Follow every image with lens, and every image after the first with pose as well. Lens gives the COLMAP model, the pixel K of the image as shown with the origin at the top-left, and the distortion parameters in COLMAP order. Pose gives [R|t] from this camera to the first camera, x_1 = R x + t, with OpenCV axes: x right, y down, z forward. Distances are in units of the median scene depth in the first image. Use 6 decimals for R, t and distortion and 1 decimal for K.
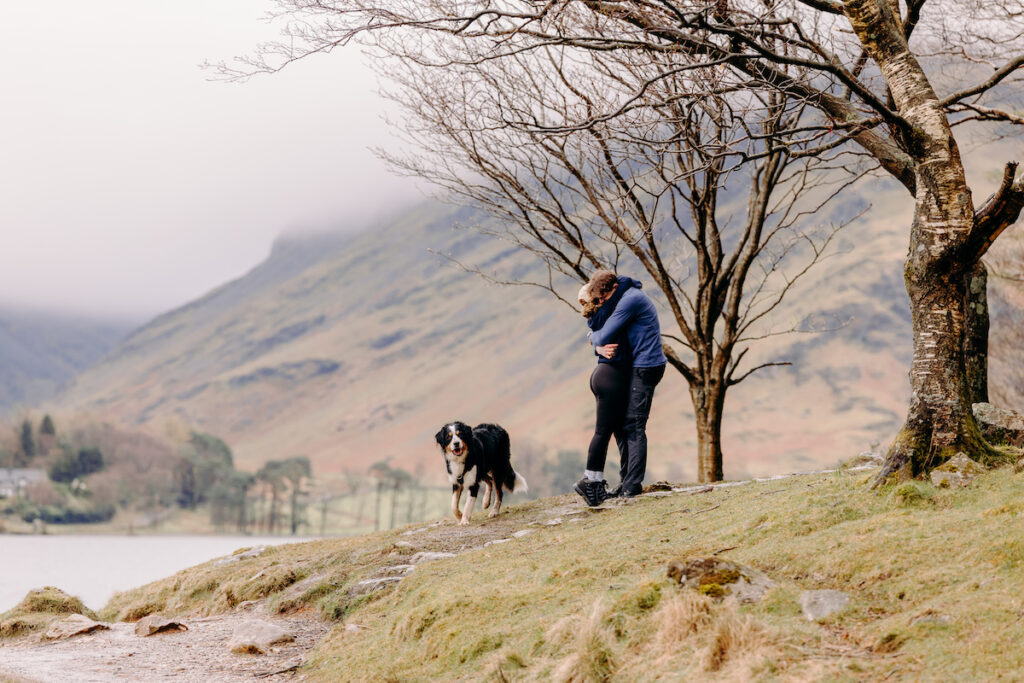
lens RADIAL K [[3699.3, 0, 511.2], [0, 3699.3, 297.1], [0, 0, 1]] dist [0.310243, 0.786595]
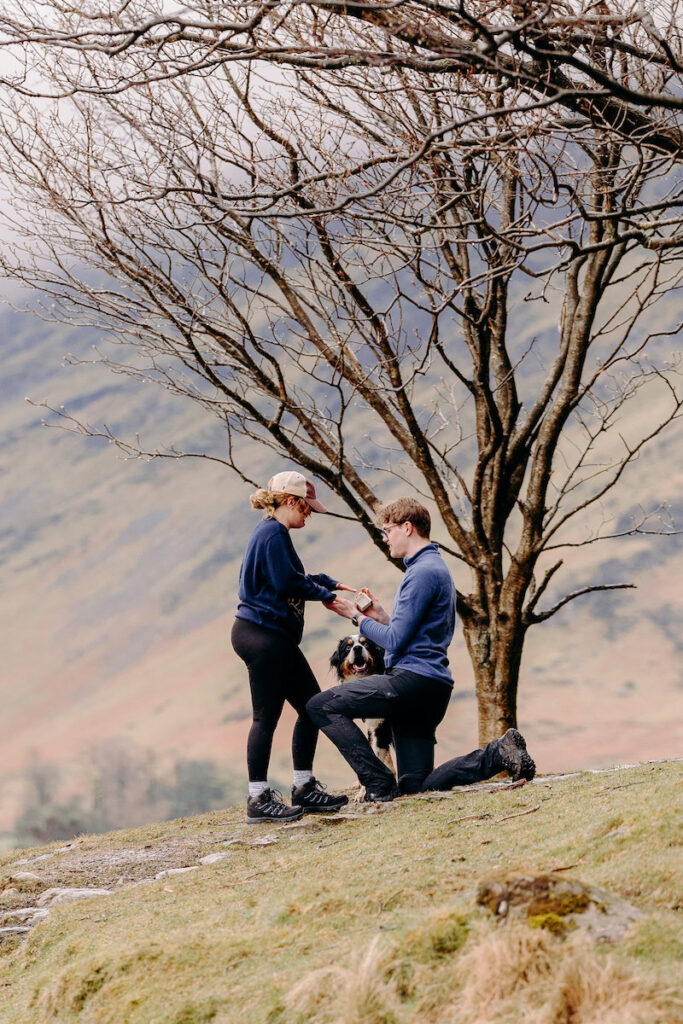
lens RADIAL K [[3700.4, 0, 341.5], [0, 3700.4, 512.0], [0, 0, 1]] dist [0.181363, 1.601744]
pose [[0.998872, -0.006930, -0.046983, 0.056748], [0.007548, 0.999887, 0.012974, -0.002131], [0.046888, -0.013314, 0.998811, 0.403769]]
